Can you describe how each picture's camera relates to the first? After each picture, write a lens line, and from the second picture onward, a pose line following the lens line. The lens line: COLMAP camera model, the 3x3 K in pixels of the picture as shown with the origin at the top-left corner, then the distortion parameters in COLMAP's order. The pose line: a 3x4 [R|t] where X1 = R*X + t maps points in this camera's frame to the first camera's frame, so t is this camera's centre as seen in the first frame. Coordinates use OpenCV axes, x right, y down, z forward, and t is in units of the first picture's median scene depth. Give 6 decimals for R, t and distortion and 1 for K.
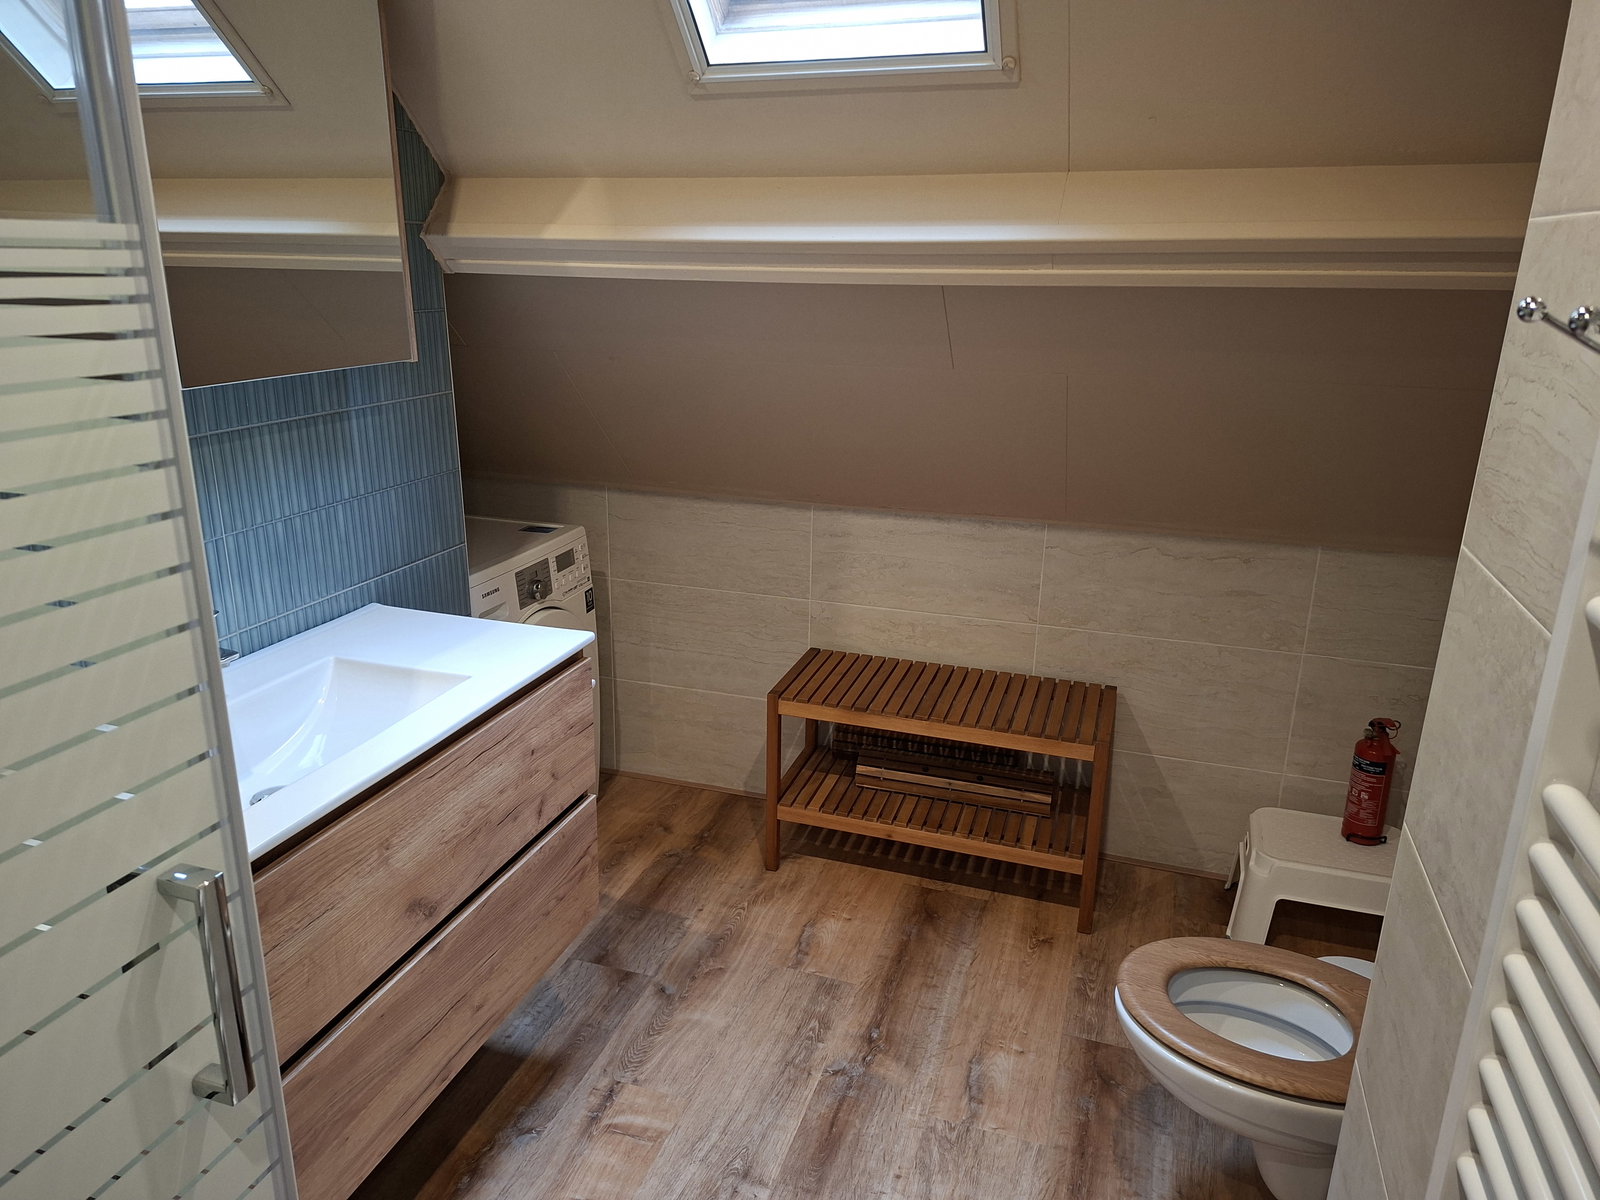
lens RADIAL K [[1081.5, 0, 800.0], [0, 1081.5, 600.0], [0, 0, 1]] dist [0.101905, -0.148672]
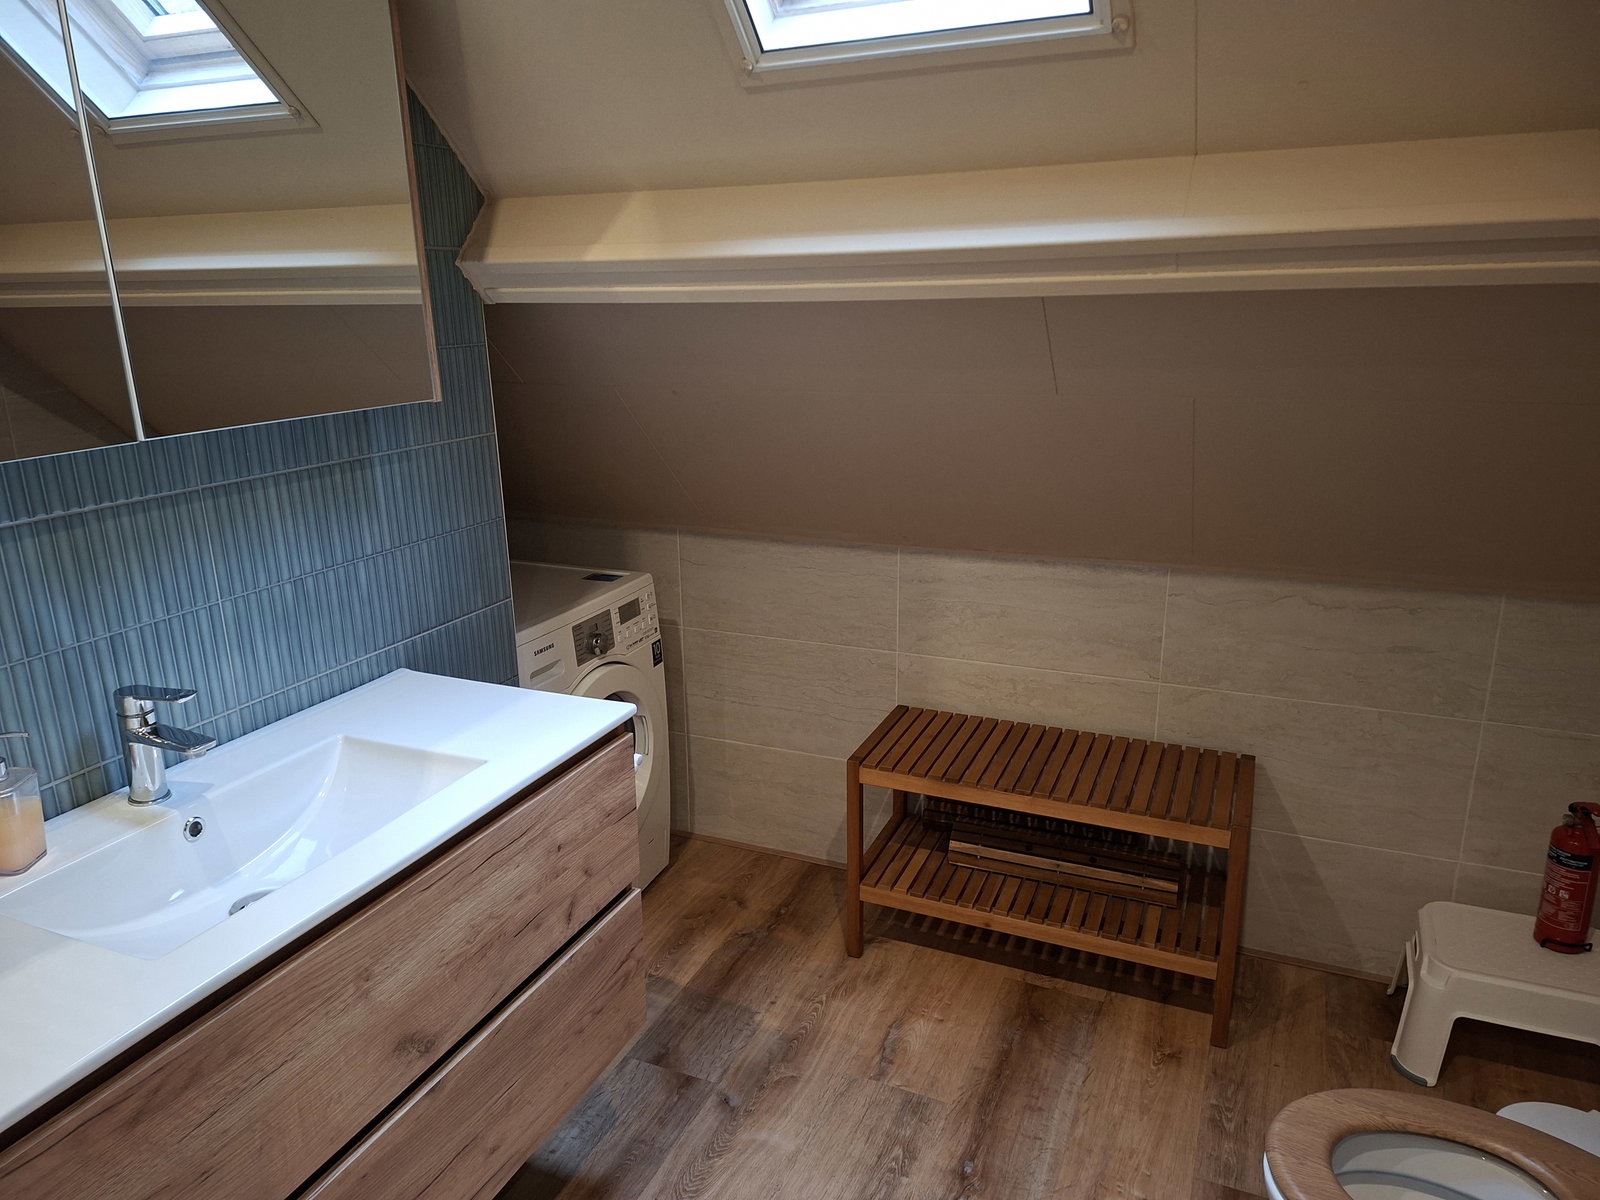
lens RADIAL K [[1082.5, 0, 789.1], [0, 1082.5, 606.8], [0, 0, 1]] dist [0.088348, -0.130210]
pose [[0.994156, -0.002936, -0.107913, 0.021290], [0.000711, 0.999787, -0.020646, -0.024045], [0.107951, 0.020448, 0.993946, 0.113055]]
